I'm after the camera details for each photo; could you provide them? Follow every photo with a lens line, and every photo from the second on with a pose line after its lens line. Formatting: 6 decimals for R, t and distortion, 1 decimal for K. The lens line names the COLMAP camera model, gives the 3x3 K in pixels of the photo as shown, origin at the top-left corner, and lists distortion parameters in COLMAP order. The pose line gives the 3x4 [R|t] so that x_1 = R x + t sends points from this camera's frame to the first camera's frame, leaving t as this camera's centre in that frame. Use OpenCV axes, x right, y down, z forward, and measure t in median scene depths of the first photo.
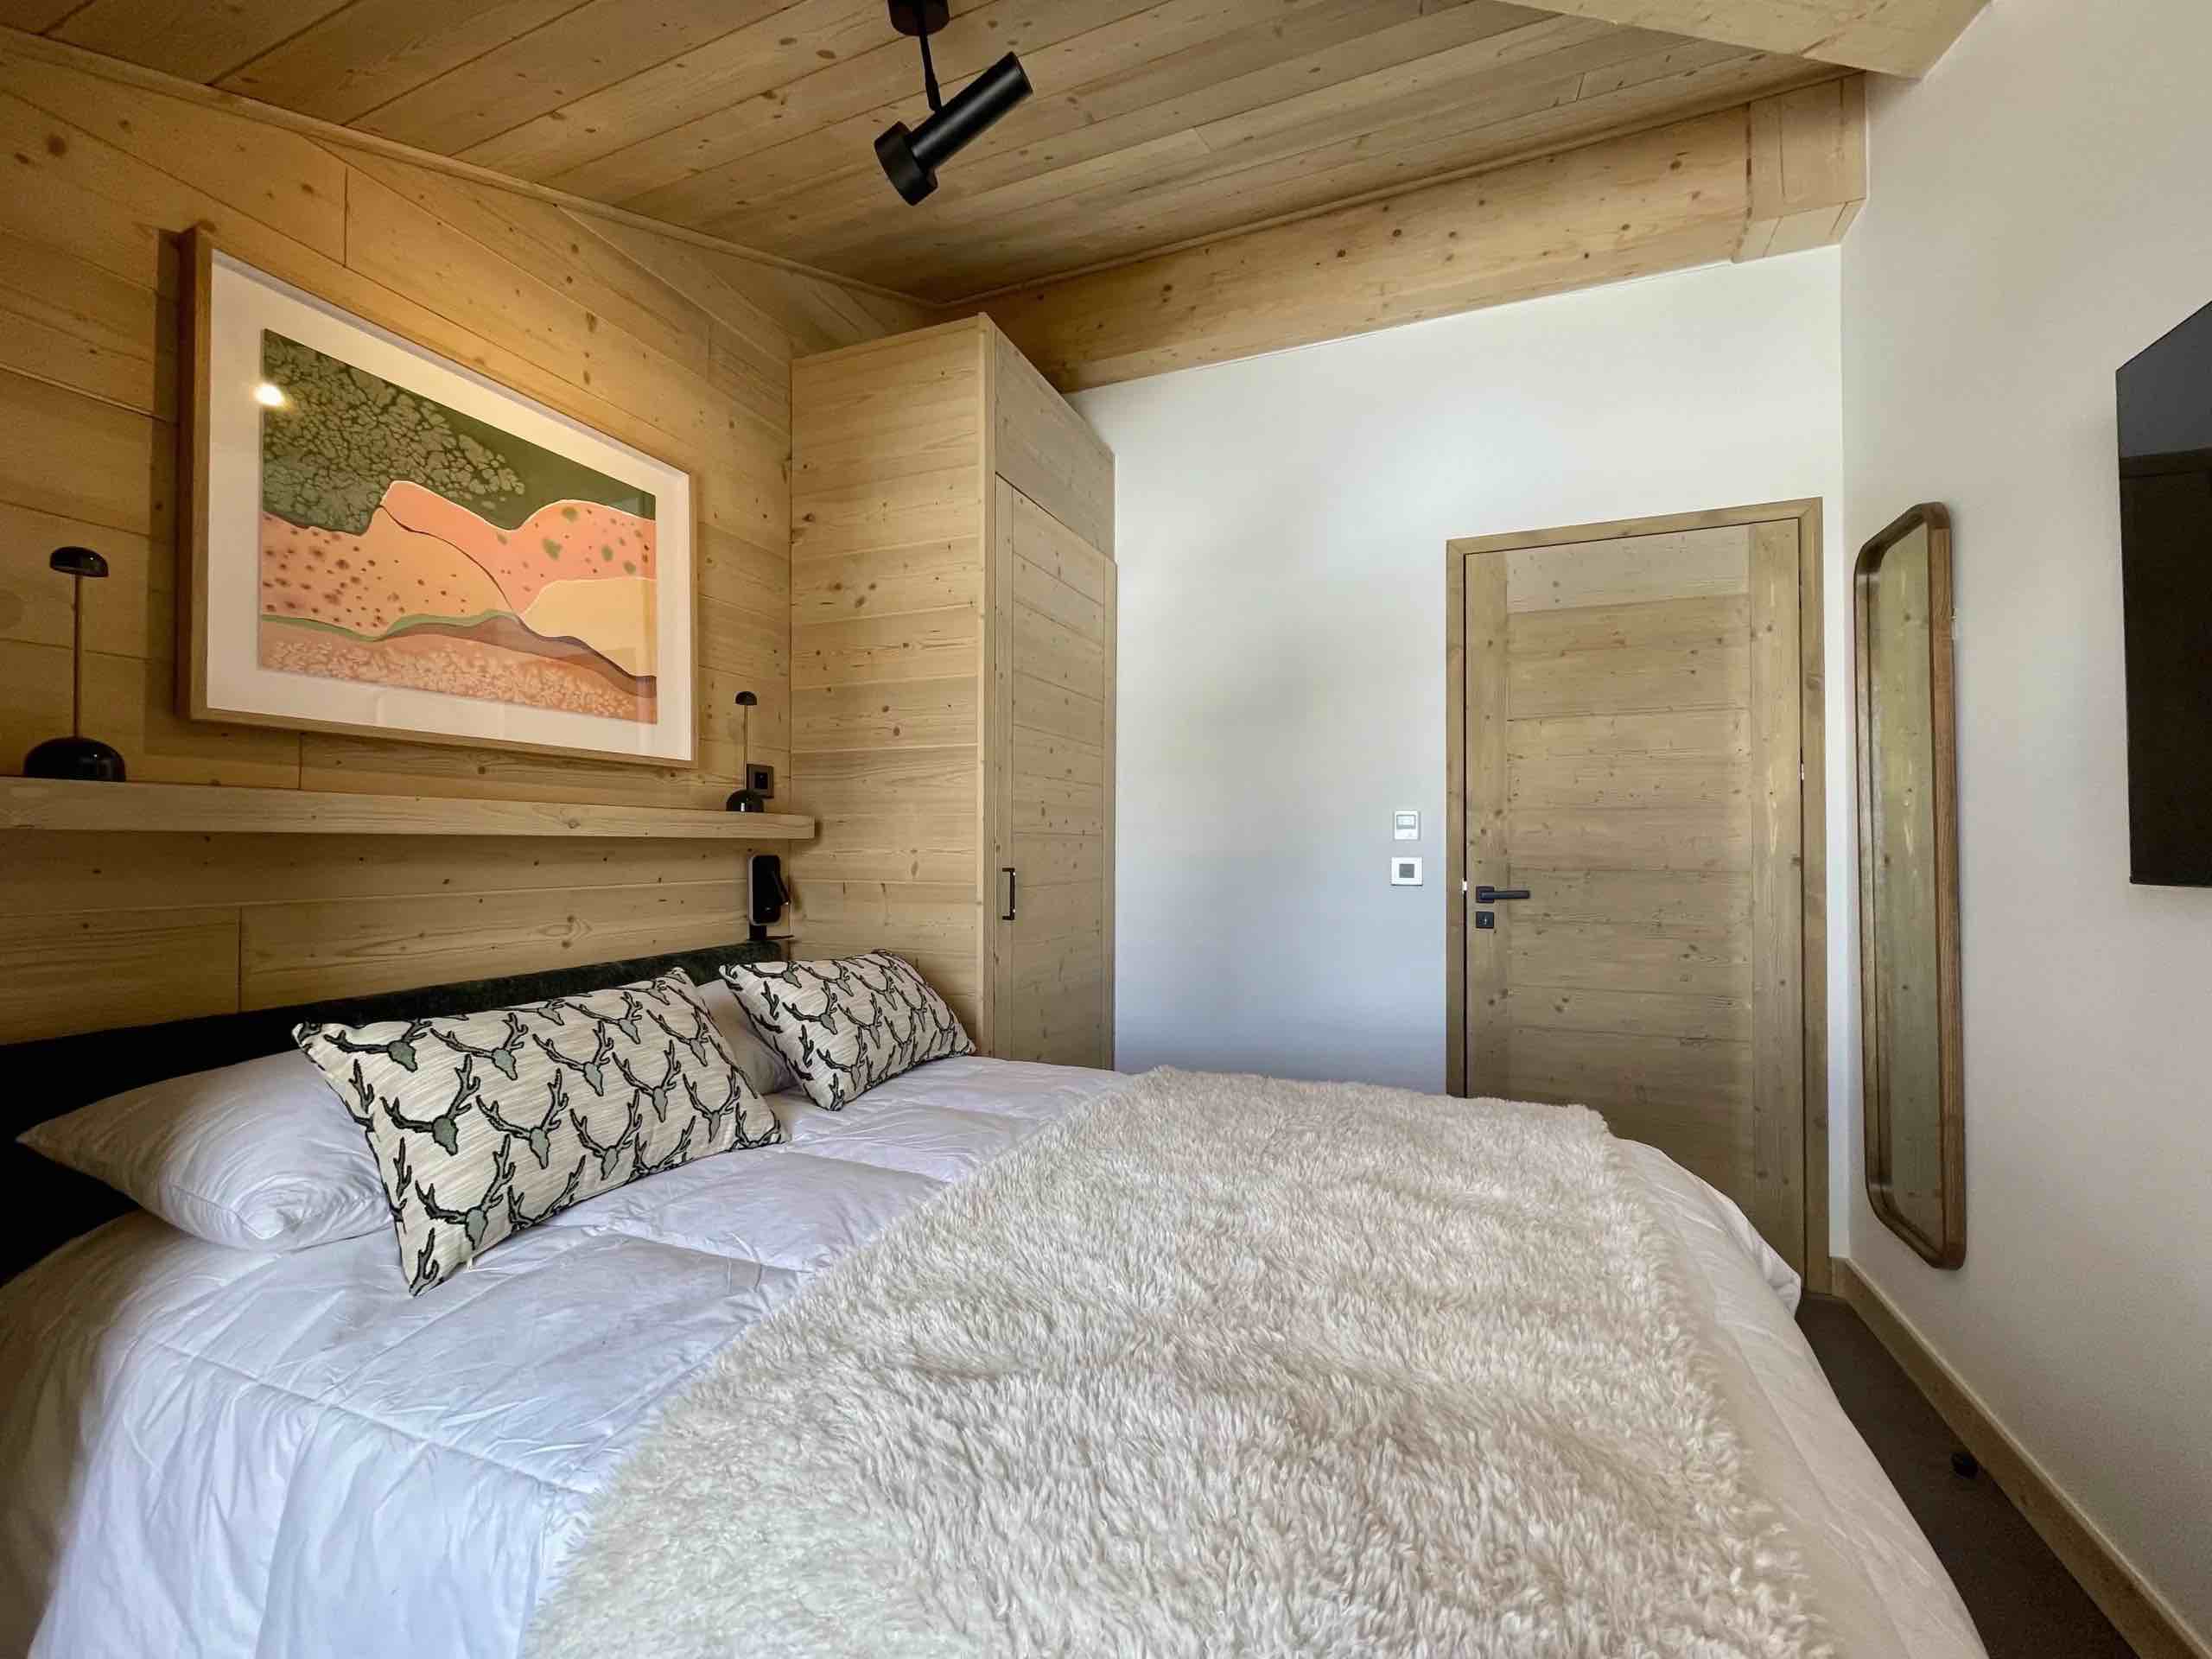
lens RADIAL K [[894.8, 0, 1104.7], [0, 894.8, 834.9], [0, 0, 1]] dist [0.007296, -0.002222]
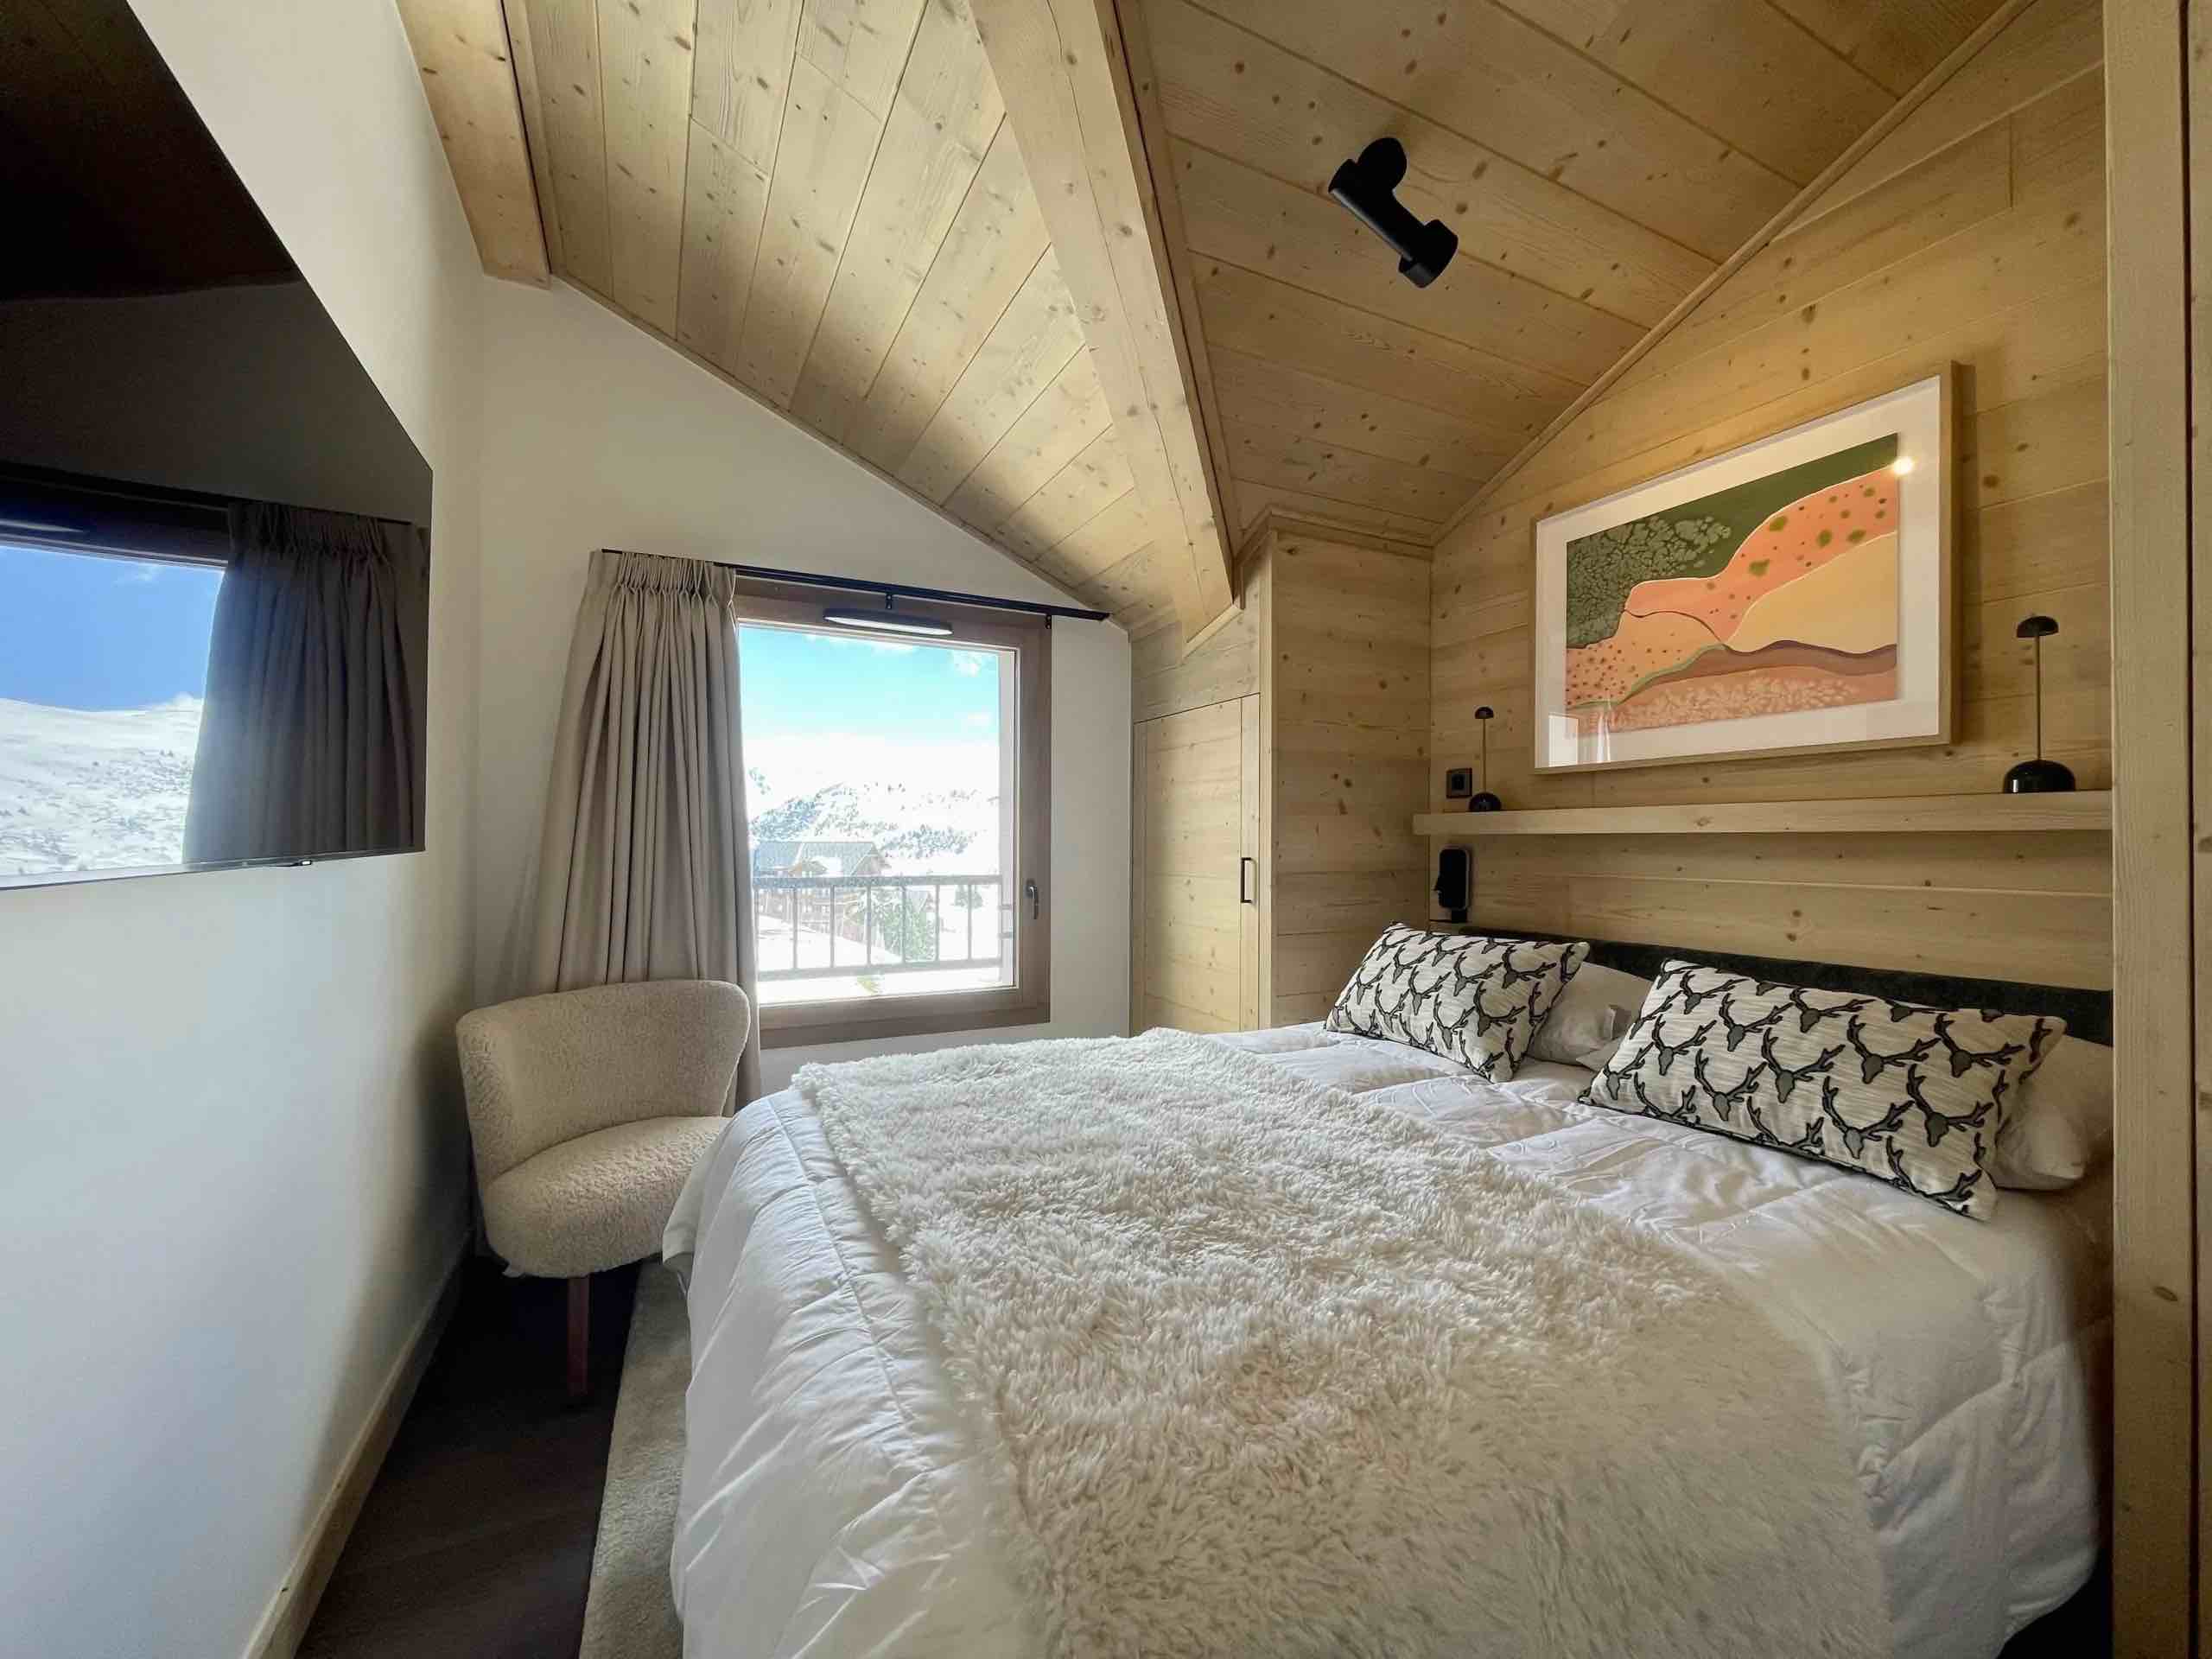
lens RADIAL K [[894.8, 0, 1109.3], [0, 894.8, 833.1], [0, 0, 1]] dist [0.007296, -0.002222]
pose [[-0.665439, -0.014907, -0.746303, 0.750577], [0.001560, 0.999771, -0.021361, 0.024669], [0.746450, -0.015379, -0.665263, 1.193917]]
